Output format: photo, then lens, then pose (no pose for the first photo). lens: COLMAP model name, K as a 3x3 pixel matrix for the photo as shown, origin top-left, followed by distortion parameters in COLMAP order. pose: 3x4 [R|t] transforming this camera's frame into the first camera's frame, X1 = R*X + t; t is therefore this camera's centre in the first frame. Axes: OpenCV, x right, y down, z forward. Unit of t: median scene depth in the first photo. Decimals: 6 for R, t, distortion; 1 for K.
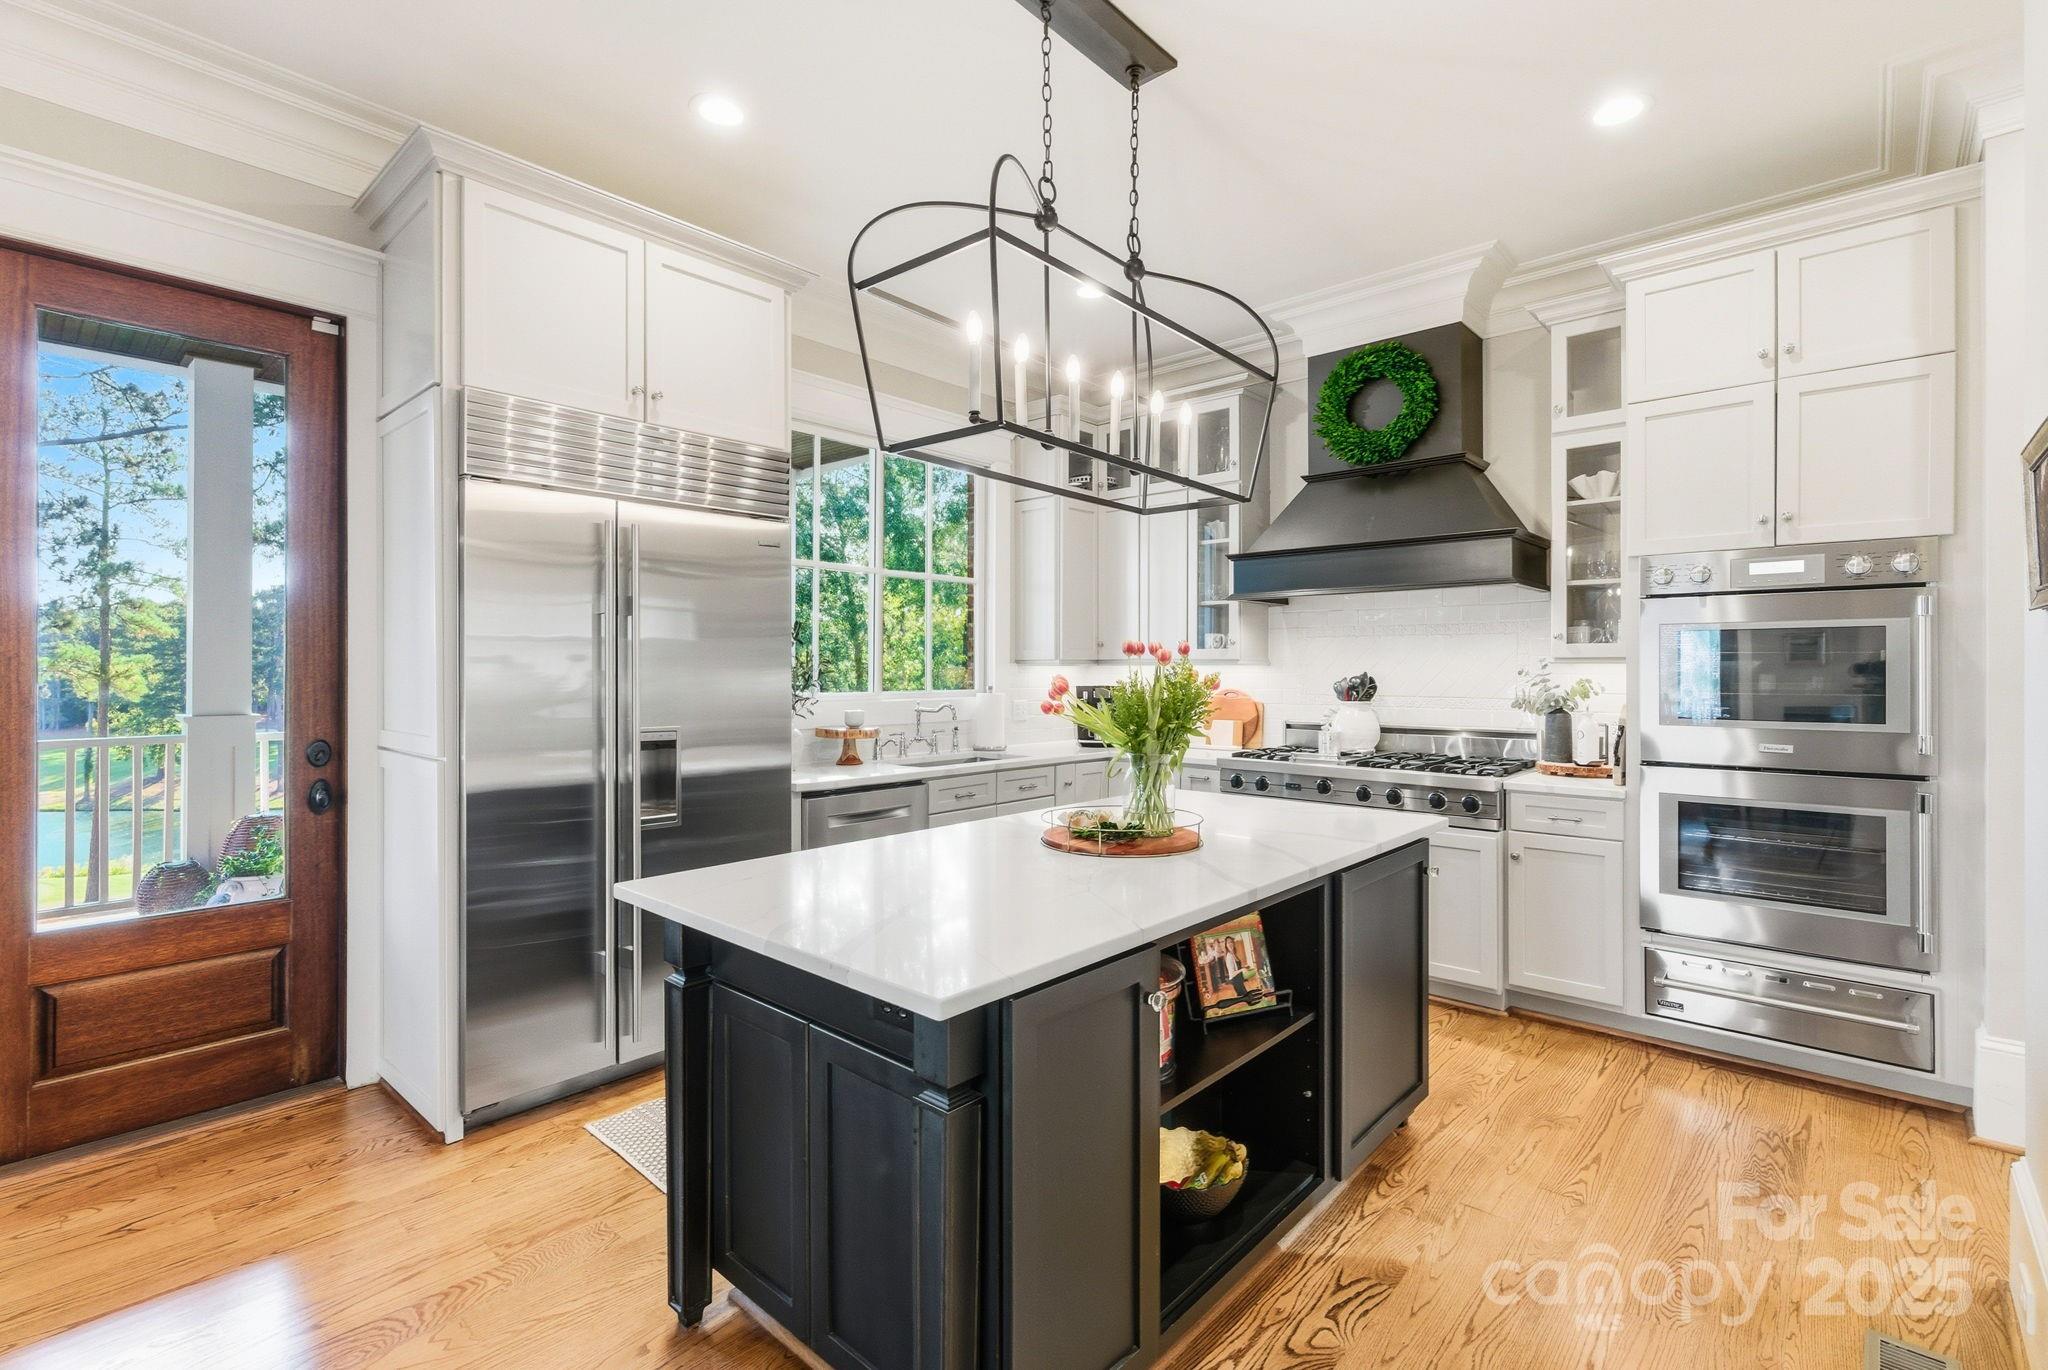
lens RADIAL K [[939.6, 0, 1025.1], [0, 939.6, 675.3], [0, 0, 1]] dist [0.000265, 0.000839]
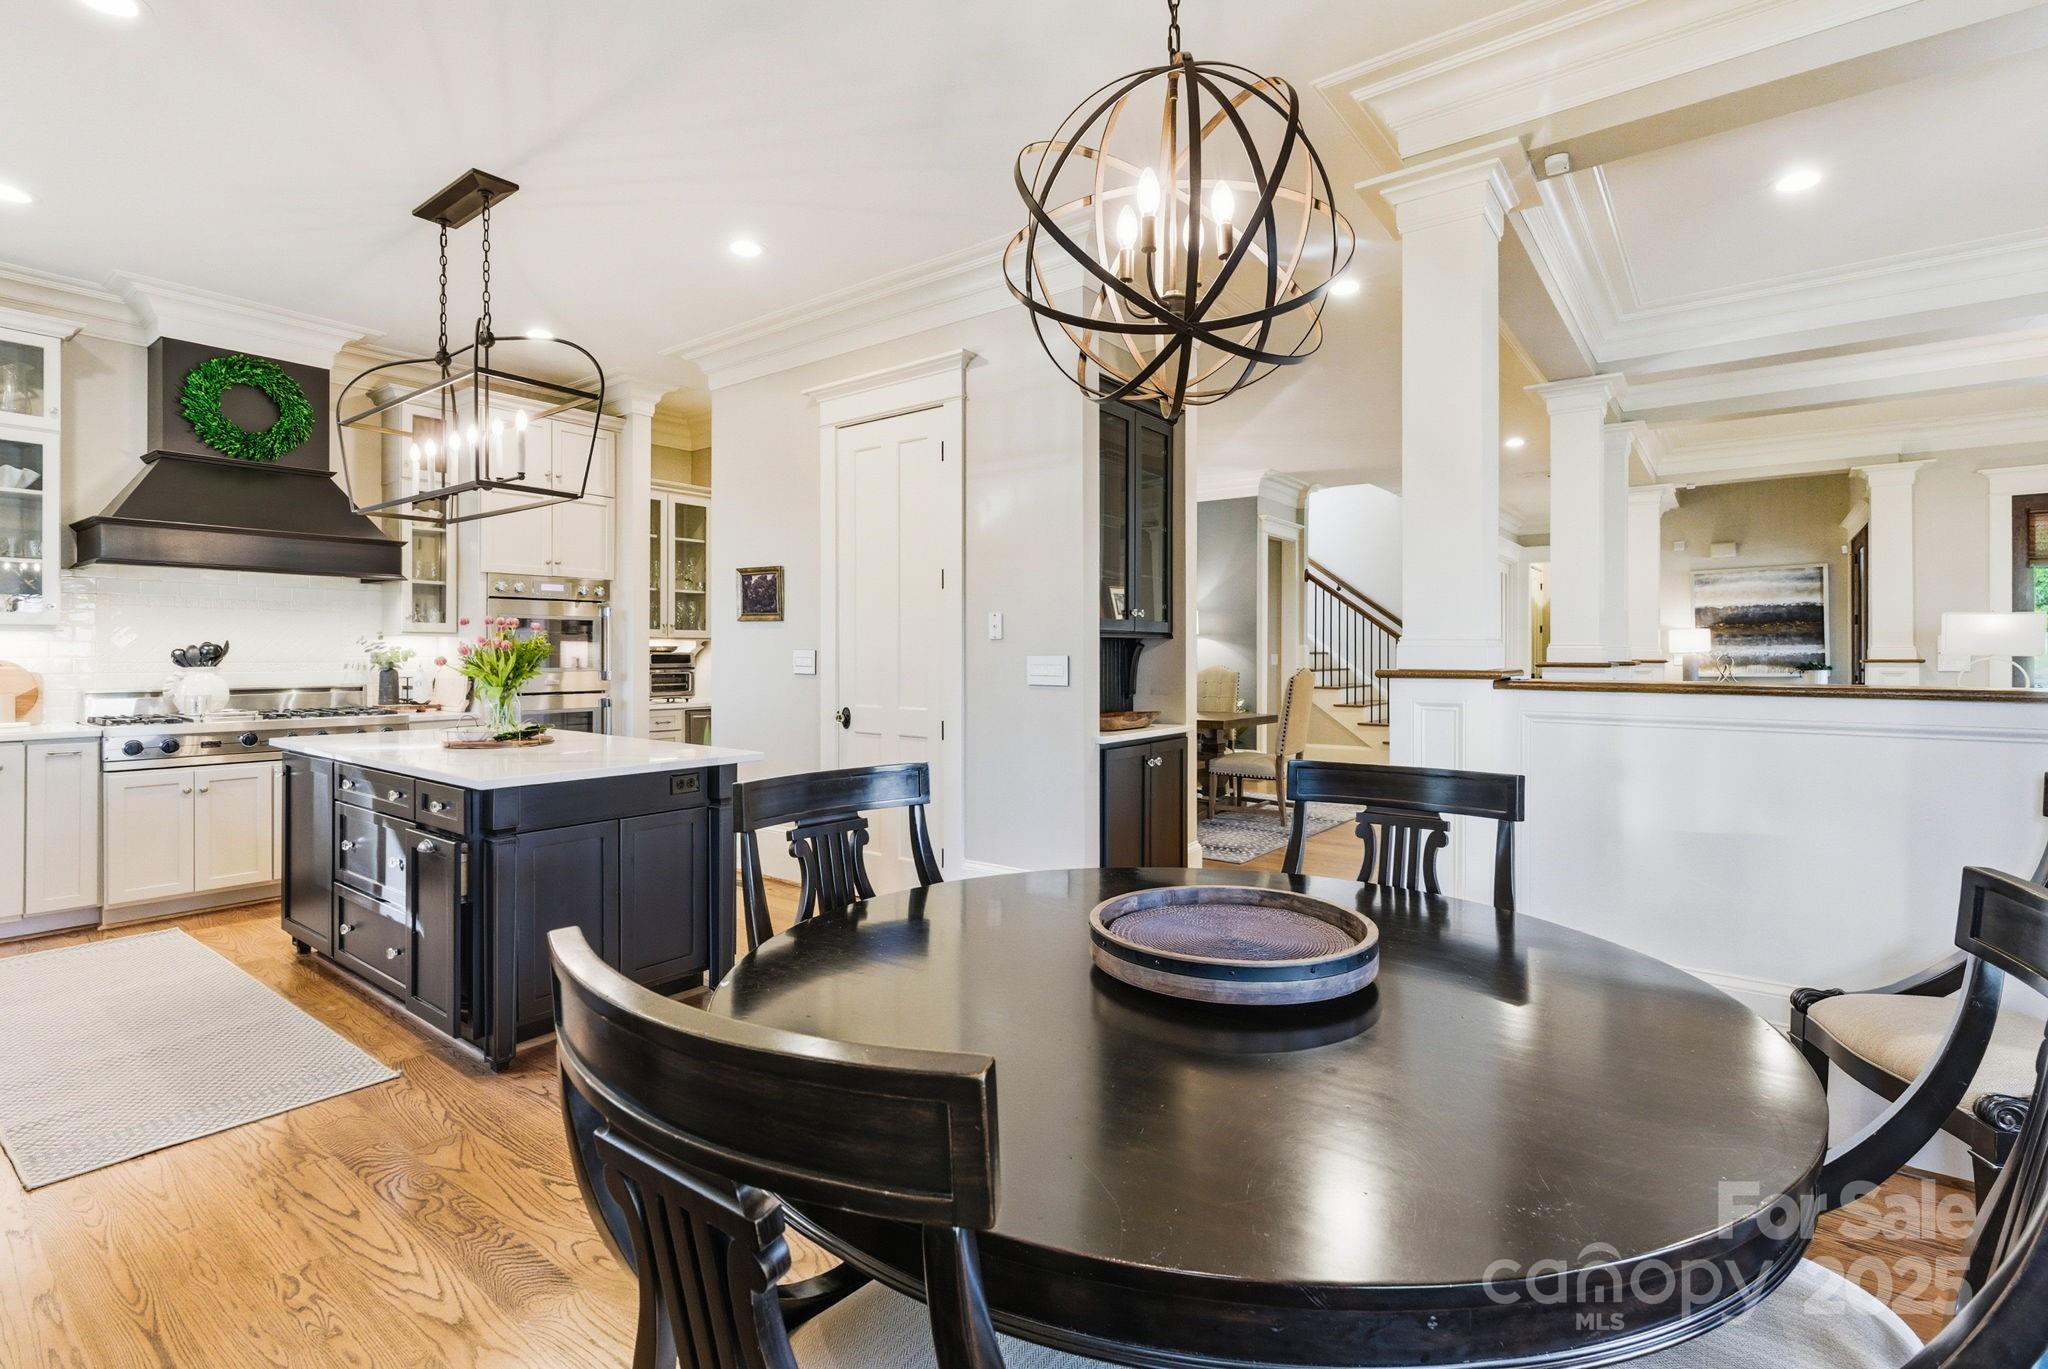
lens RADIAL K [[939.6, 0, 1026.3], [0, 939.6, 666.8], [0, 0, 1]] dist [0.000265, 0.000839]
pose [[-0.074122, -0.009892, 0.997200, -0.903879], [0.004442, 0.999938, 0.010250, 0.023551], [-0.997239, 0.005189, -0.074074, 0.142877]]
